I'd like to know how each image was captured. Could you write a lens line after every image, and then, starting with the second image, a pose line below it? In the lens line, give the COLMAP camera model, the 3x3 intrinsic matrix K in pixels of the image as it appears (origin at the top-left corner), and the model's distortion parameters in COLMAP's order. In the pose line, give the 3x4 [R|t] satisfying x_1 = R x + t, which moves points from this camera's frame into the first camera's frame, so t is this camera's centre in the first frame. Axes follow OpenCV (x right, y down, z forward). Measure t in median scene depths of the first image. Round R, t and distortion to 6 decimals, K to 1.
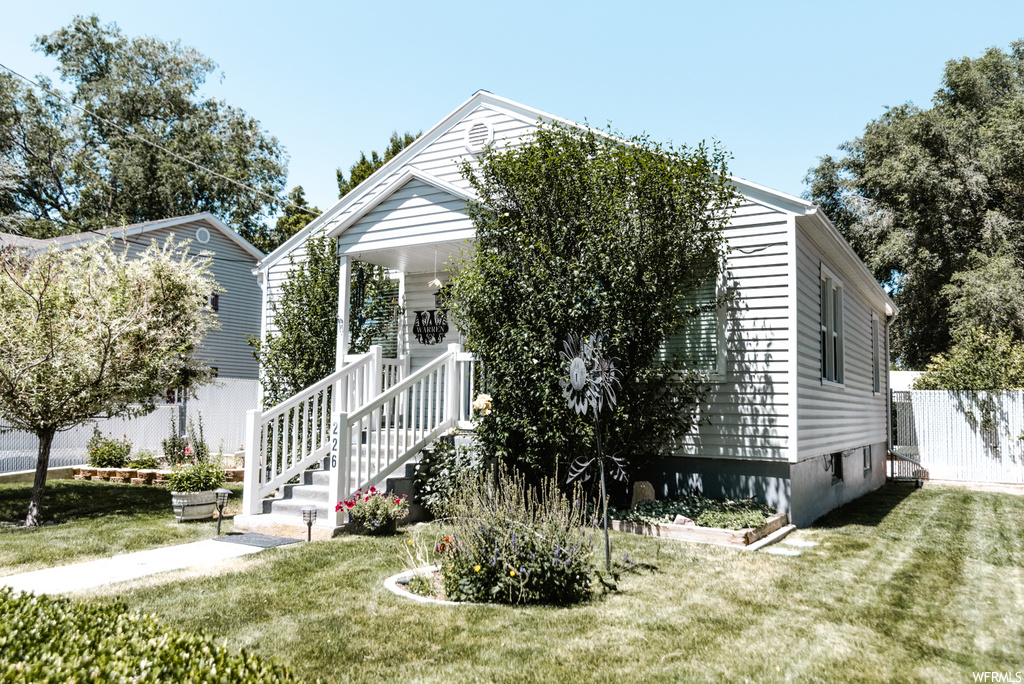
lens RADIAL K [[783.5, 0, 512.0], [0, 783.5, 342.0], [0, 0, 1]] dist [0.001339, 0.001077]
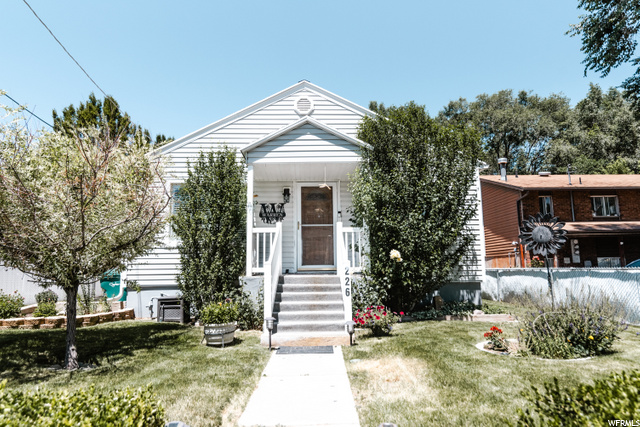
lens RADIAL K [[404.0, 0, 320.0], [0, 404.0, 213.5], [0, 0, 1]] dist [0.000014, 0.001369]
pose [[0.846257, 0.045876, 0.530796, -0.476457], [-0.017121, 0.998113, -0.058969, 0.029852], [-0.532500, 0.040815, 0.845445, 0.227928]]
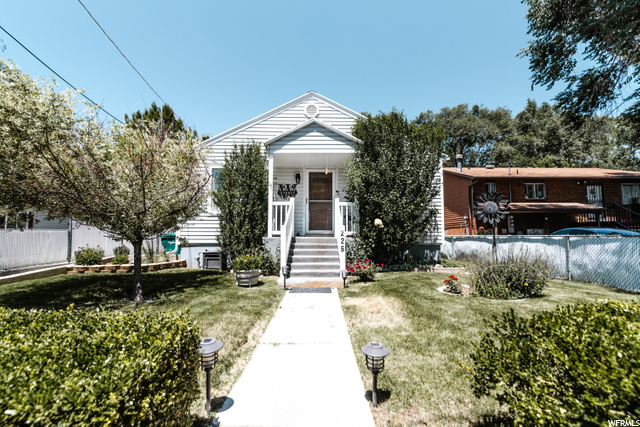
lens RADIAL K [[292.9, 0, 320.0], [0, 292.9, 213.5], [0, 0, 1]] dist [0.014585, -0.000144]
pose [[0.849519, 0.026743, 0.526881, -0.468737], [-0.032502, 0.999470, 0.001674, 0.038669], [-0.526557, -0.018547, 0.849938, 0.242010]]
